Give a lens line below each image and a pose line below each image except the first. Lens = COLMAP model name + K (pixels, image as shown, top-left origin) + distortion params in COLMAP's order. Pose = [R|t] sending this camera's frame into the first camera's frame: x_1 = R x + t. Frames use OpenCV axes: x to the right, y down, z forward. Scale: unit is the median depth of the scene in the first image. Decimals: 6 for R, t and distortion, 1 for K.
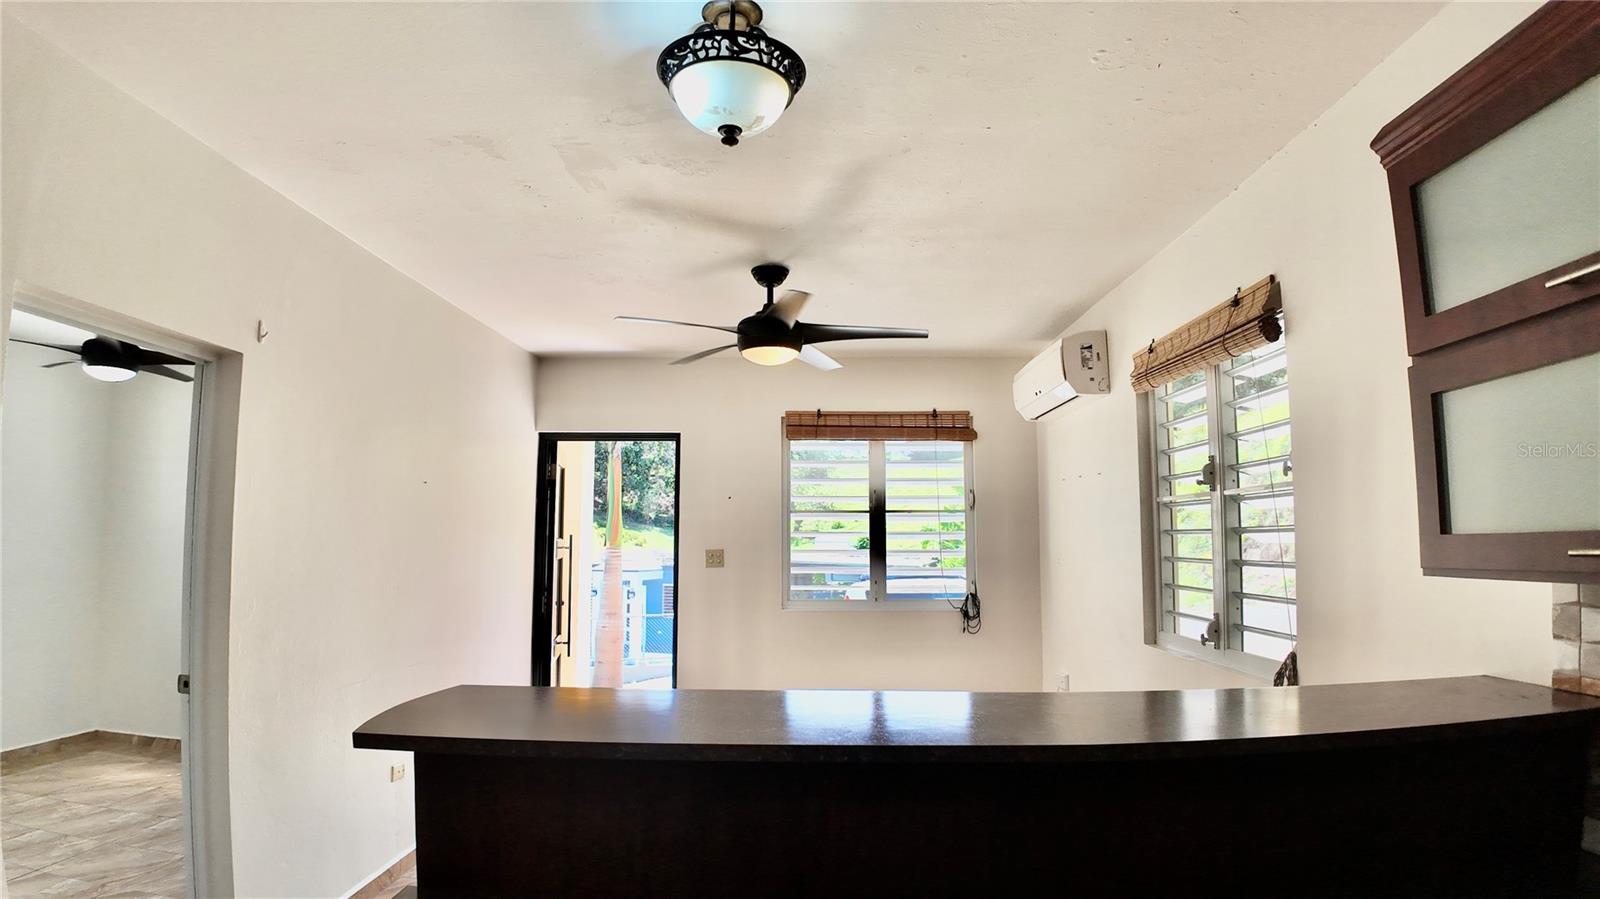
lens RADIAL K [[866.9, 0, 800.0], [0, 866.9, 449.5], [0, 0, 1]] dist [-0.075477, -0.023227]
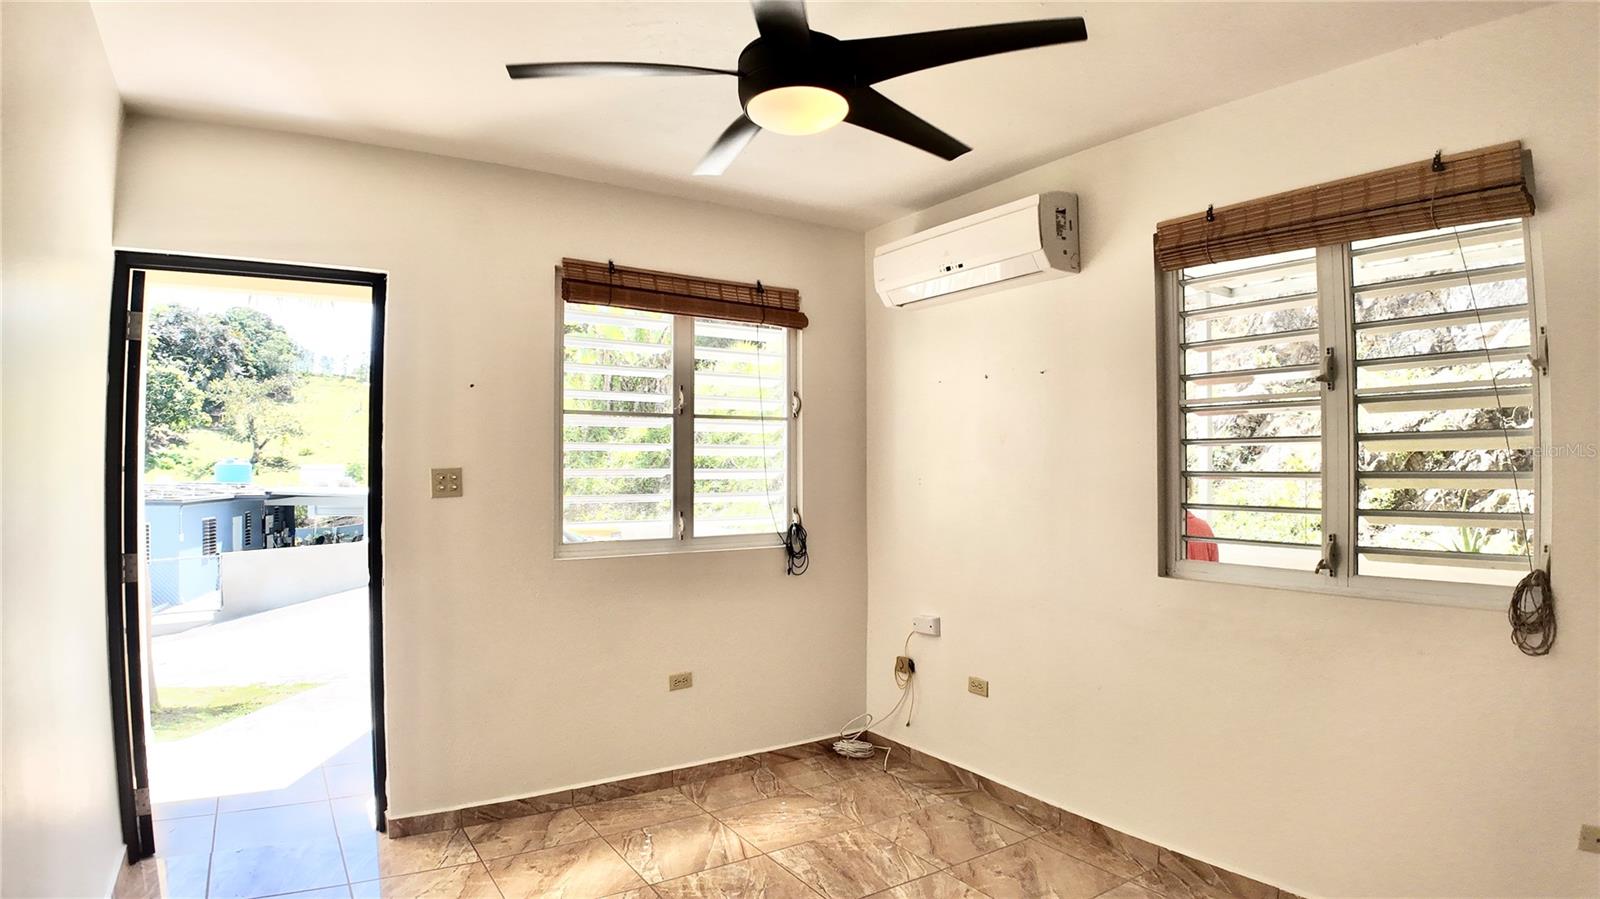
lens RADIAL K [[851.1, 0, 800.0], [0, 851.1, 449.5], [0, 0, 1]] dist [-0.071575, -0.049525]
pose [[0.819301, 0.010288, 0.573272, -0.235527], [-0.056459, 0.996427, 0.062807, 0.050330], [-0.570578, -0.083825, 0.816954, 0.369646]]
